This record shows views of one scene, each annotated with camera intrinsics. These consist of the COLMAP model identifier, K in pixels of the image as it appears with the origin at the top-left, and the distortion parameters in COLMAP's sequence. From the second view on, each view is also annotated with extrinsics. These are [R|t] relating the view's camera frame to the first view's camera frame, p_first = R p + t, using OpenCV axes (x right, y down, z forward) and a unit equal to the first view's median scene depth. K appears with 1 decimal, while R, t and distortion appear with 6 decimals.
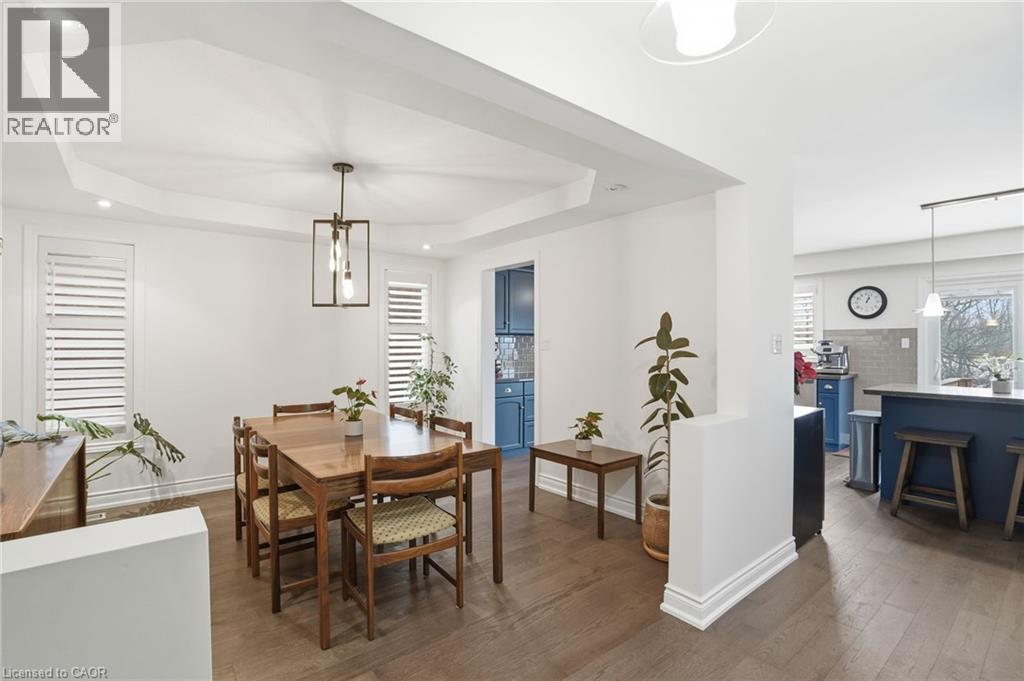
lens RADIAL K [[473.3, 0, 521.0], [0, 473.3, 340.3], [0, 0, 1]] dist [-0.046634, 0.008710]
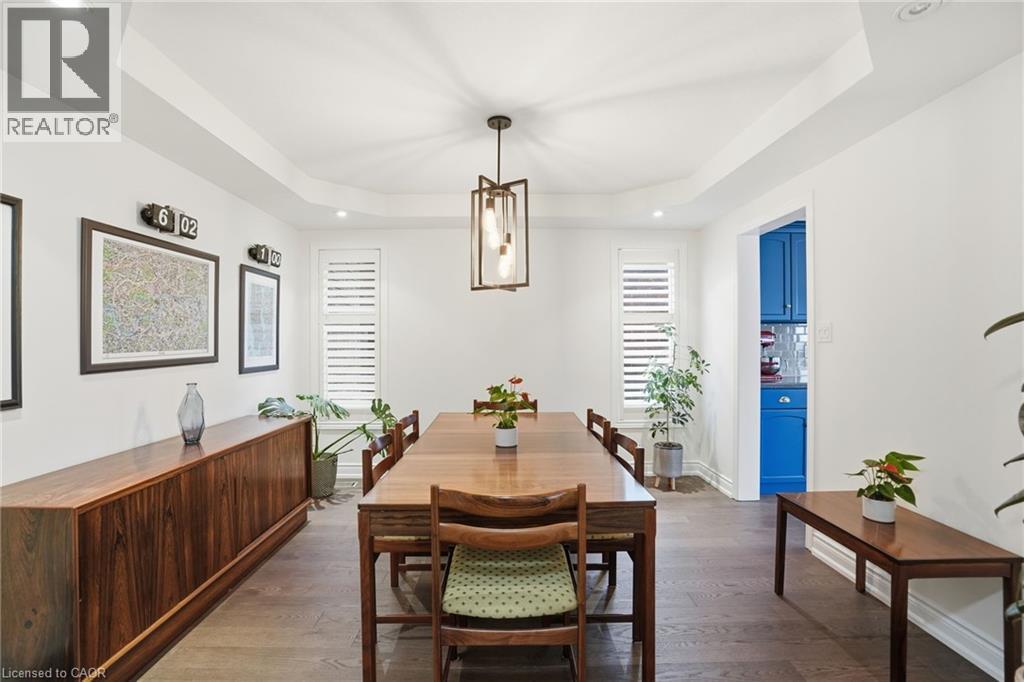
lens RADIAL K [[473.3, 0, 510.9], [0, 473.3, 340.4], [0, 0, 1]] dist [-0.046634, 0.008710]
pose [[0.787433, -0.002968, -0.616393, 0.125358], [0.008902, 0.999939, 0.006558, 0.011885], [0.616336, -0.010651, 0.787411, 0.294407]]
